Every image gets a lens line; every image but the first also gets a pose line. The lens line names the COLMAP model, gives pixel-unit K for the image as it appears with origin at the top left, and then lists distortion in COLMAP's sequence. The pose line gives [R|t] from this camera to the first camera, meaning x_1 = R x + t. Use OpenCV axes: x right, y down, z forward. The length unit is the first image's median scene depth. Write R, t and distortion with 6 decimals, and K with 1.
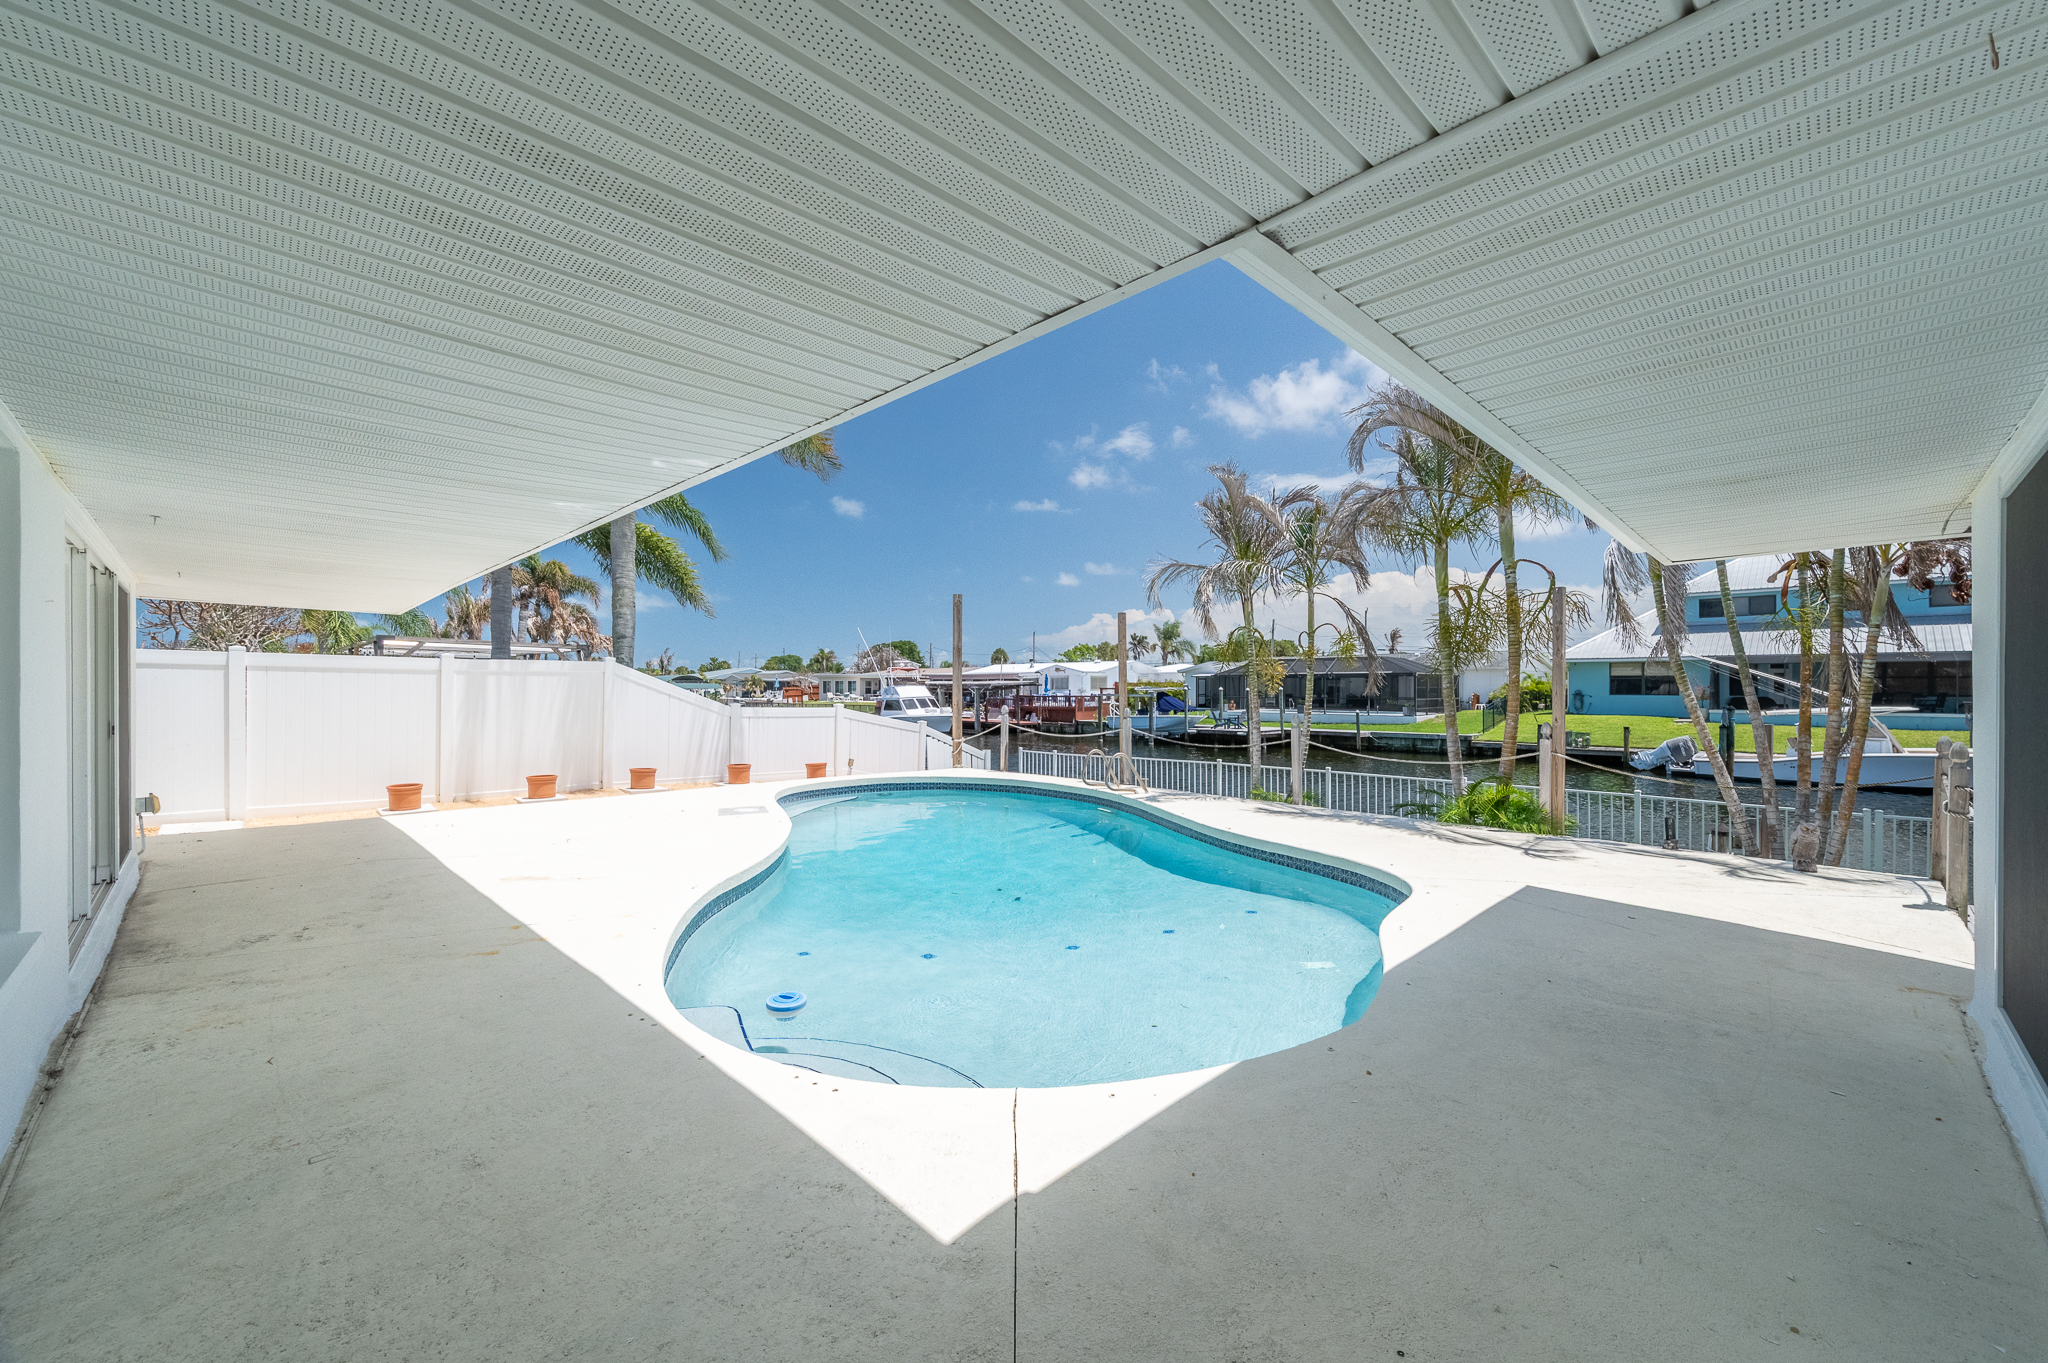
lens RADIAL K [[820.5, 0, 1024.0], [0, 820.5, 681.5], [0, 0, 1]] dist [-0.000617, 0.000022]
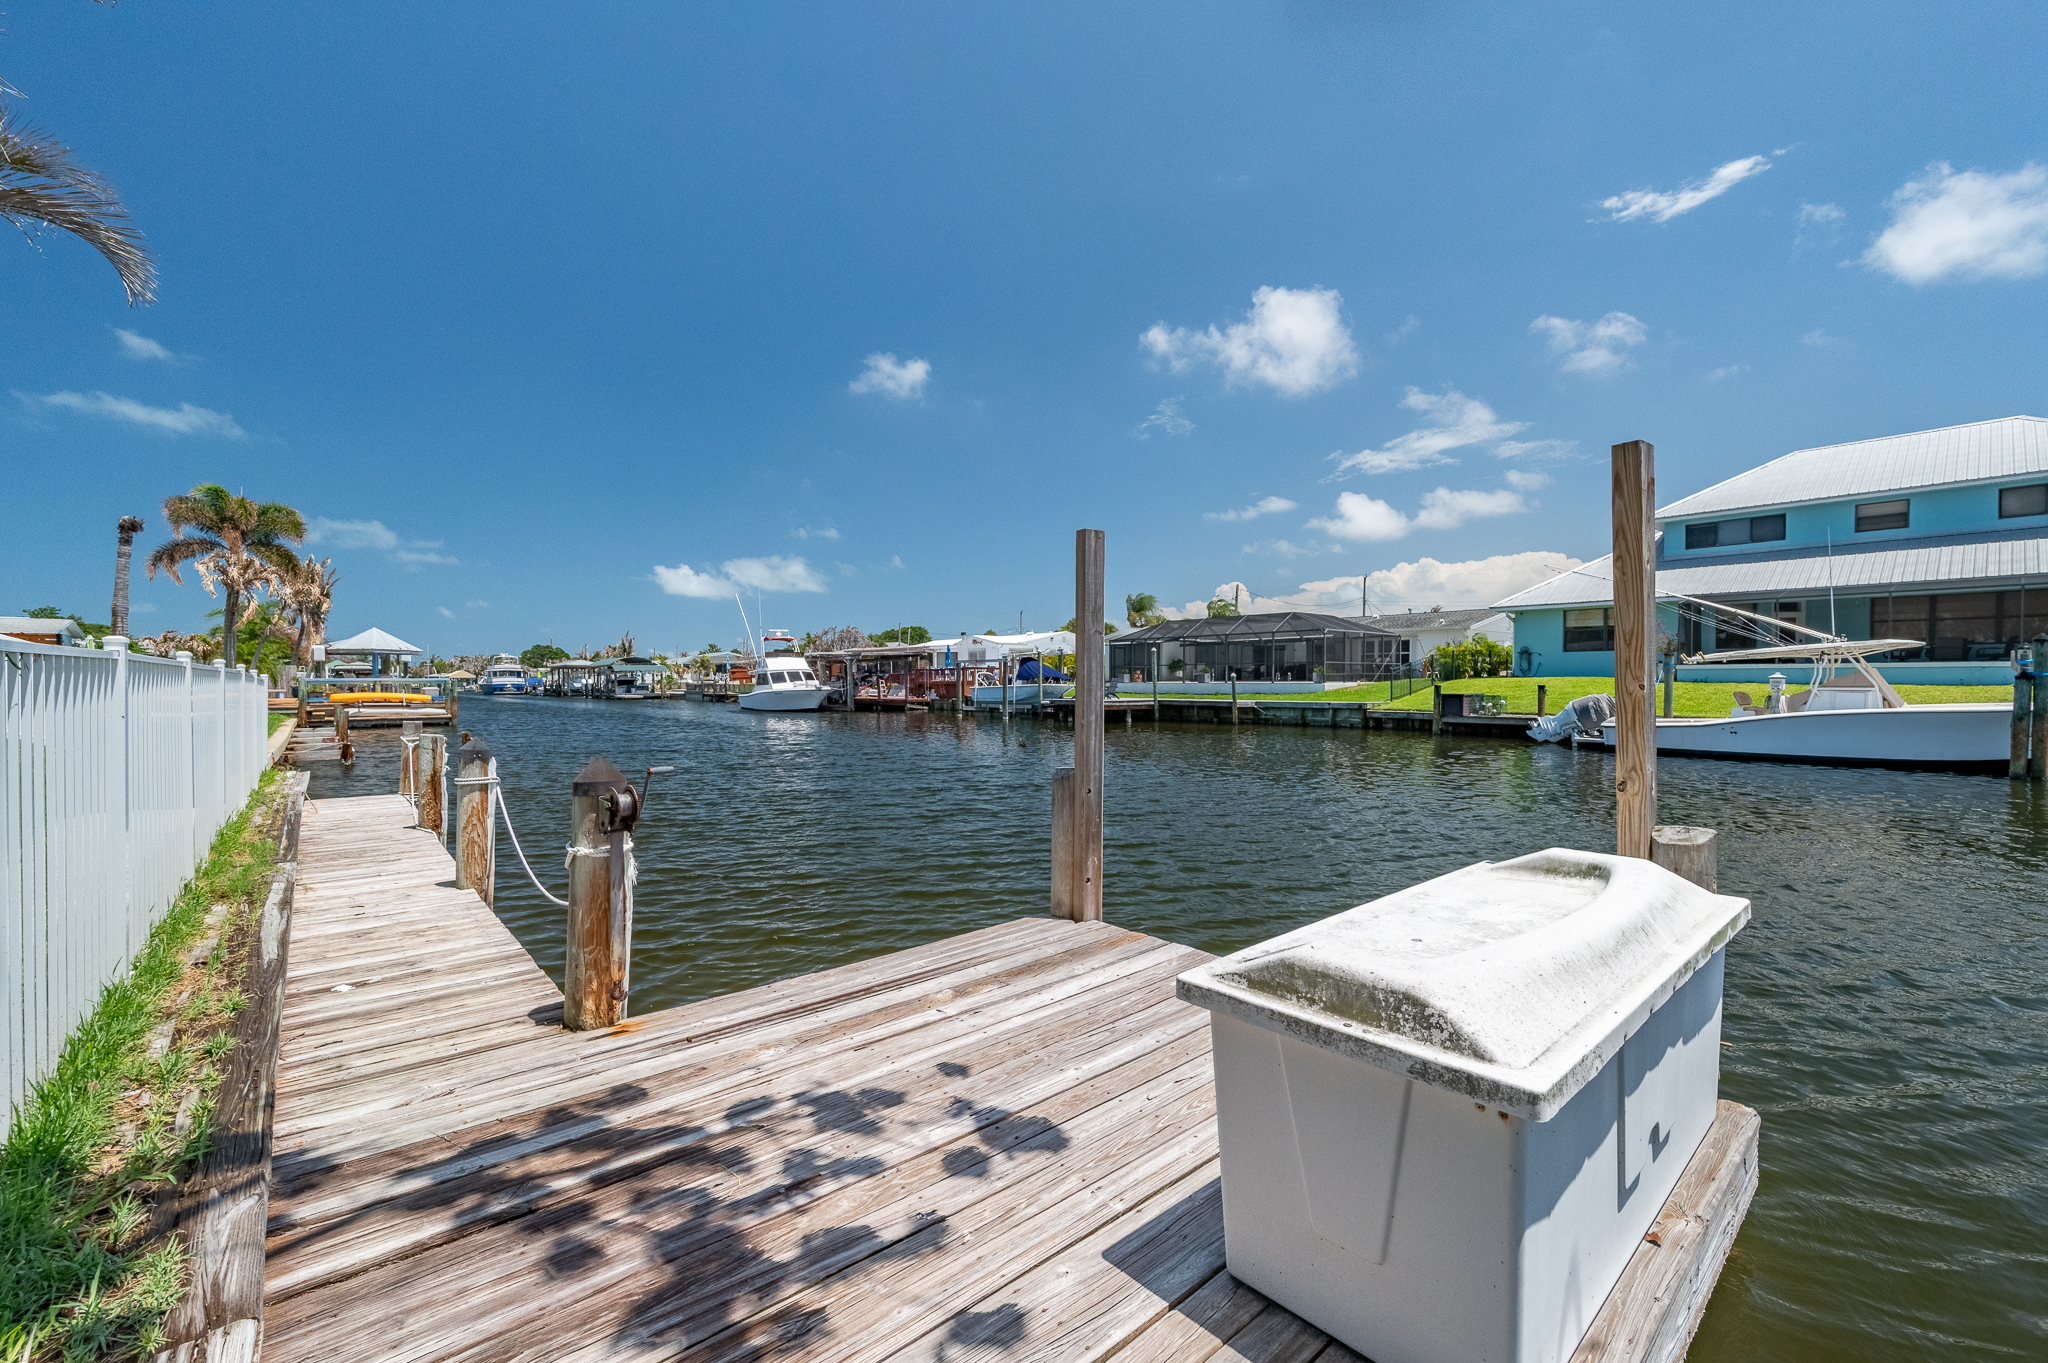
lens RADIAL K [[820.5, 0, 1024.0], [0, 820.5, 681.5], [0, 0, 1]] dist [-0.000617, 0.000022]
pose [[0.997298, -0.005215, -0.073280, 0.259845], [0.006029, 0.999923, 0.010886, 0.032387], [0.073218, -0.011298, 0.997252, 0.188718]]
